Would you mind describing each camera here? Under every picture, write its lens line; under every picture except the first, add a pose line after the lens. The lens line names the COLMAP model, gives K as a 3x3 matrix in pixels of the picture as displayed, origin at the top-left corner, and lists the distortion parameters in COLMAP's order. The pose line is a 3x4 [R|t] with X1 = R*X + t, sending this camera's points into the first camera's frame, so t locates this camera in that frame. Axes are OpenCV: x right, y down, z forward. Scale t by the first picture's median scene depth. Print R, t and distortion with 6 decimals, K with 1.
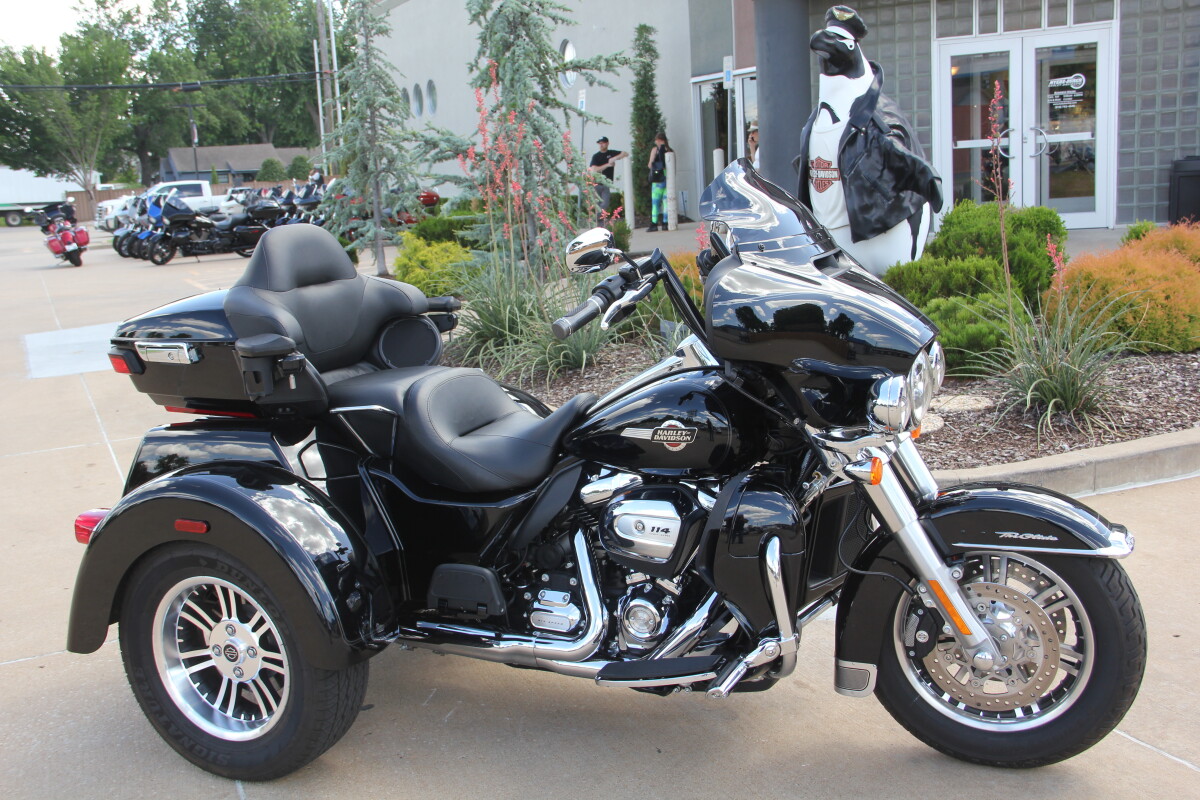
lens RADIAL K [[1312.7, 0, 600.0], [0, 1312.7, 400.0], [0, 0, 1]] dist [-0.061049, 0.303012]
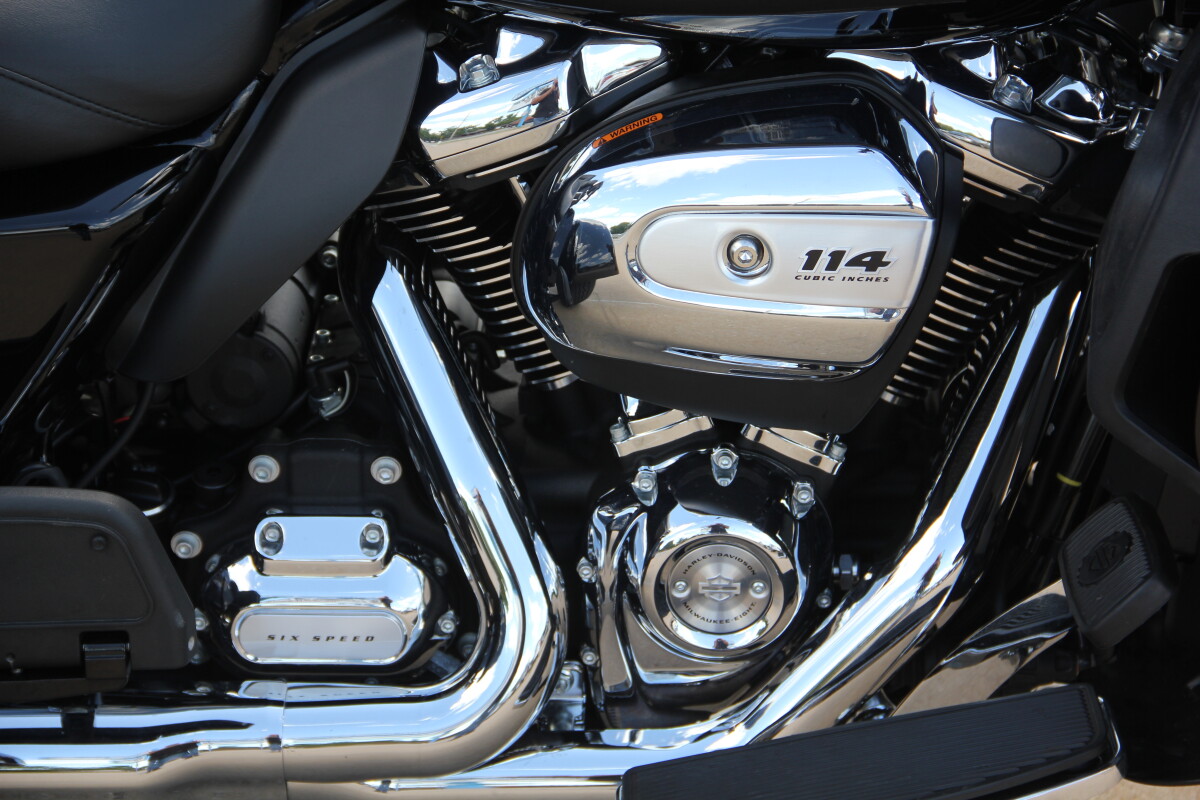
lens RADIAL K [[3501.4, 0, 600.0], [0, 3501.4, 400.0], [0, 0, 1]] dist [-0.001375, -0.155032]
pose [[0.919208, -0.151887, 0.363301, -0.231480], [0.064024, 0.967986, 0.242700, -0.040510], [-0.388533, -0.199832, 0.899505, 0.364807]]
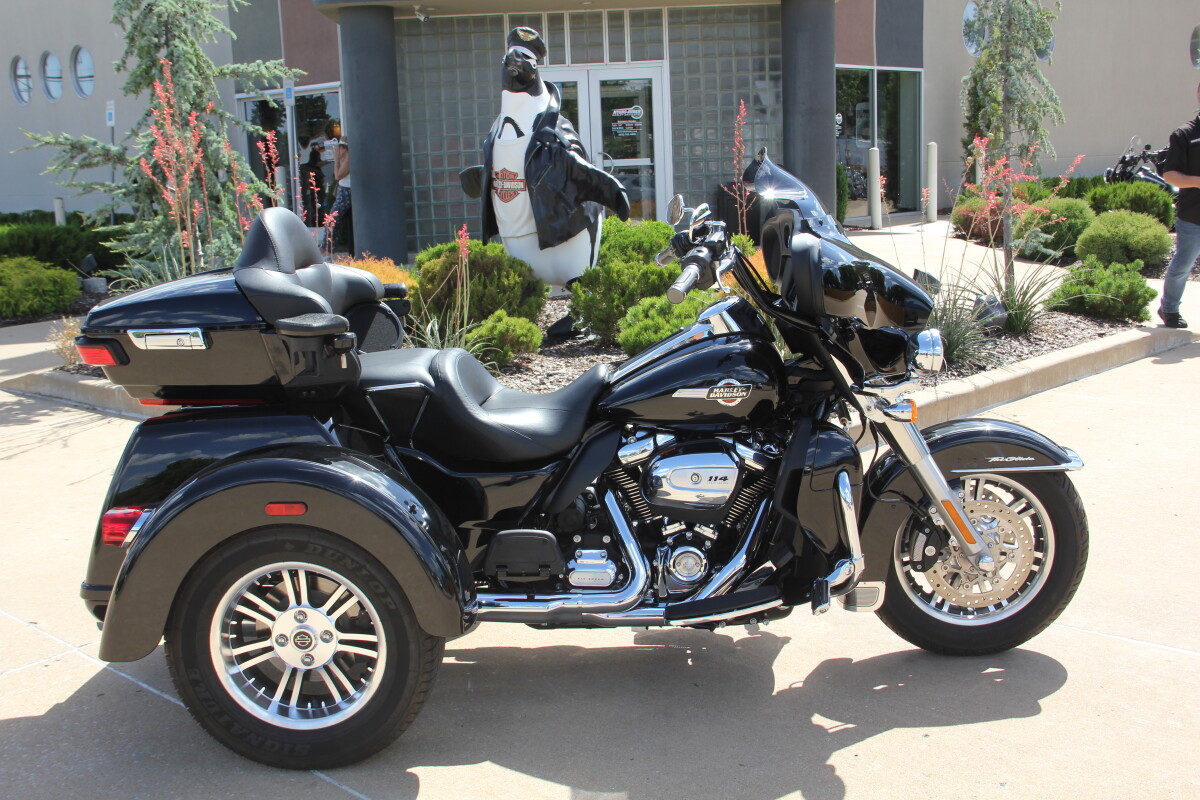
lens RADIAL K [[1312.7, 0, 600.0], [0, 1312.7, 400.0], [0, 0, 1]] dist [-0.061049, 0.303012]
pose [[0.922984, -0.045538, 0.382134, -0.430675], [0.053264, 0.998534, -0.009656, 0.034964], [-0.381134, 0.029266, 0.924056, 0.009087]]
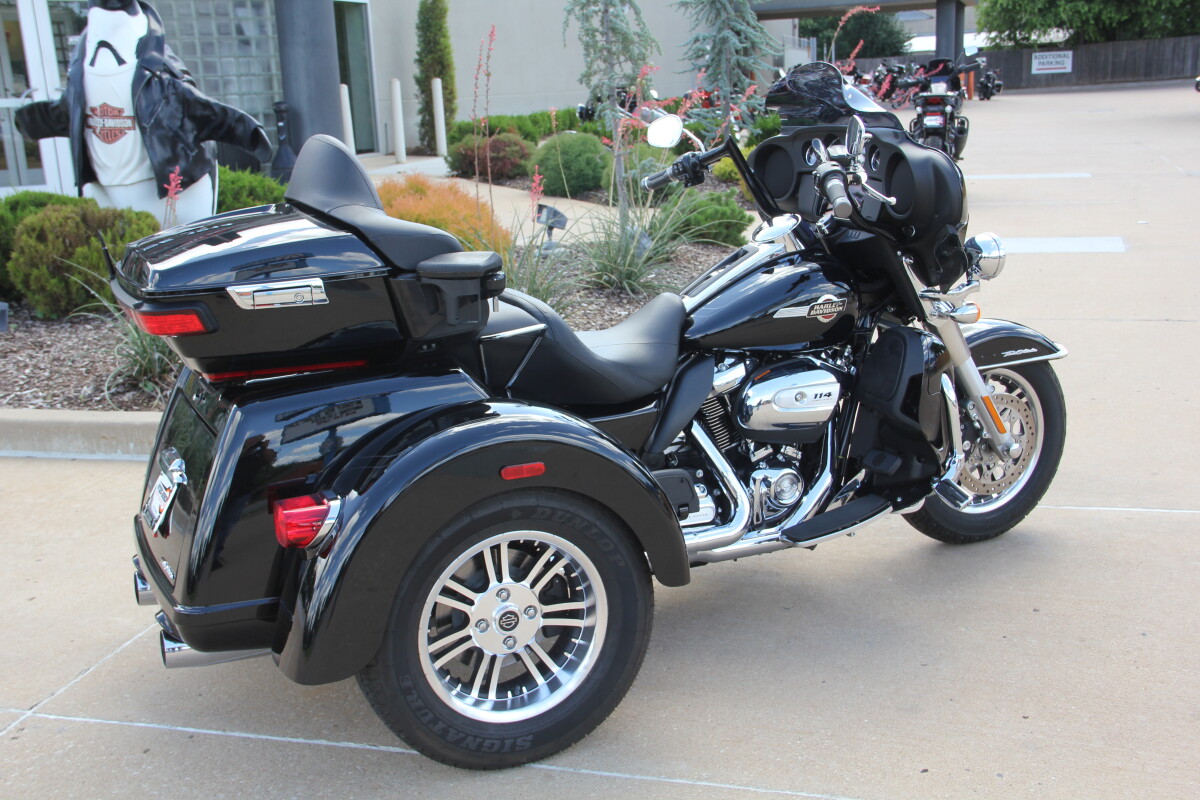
lens RADIAL K [[1394.4, 0, 600.0], [0, 1394.4, 400.0], [0, 0, 1]] dist [0.055441, 0.044219]
pose [[0.650631, -0.143458, 0.745720, -0.884641], [0.144475, 0.987443, 0.063907, -0.000153], [-0.745524, 0.066159, 0.663187, 0.327337]]
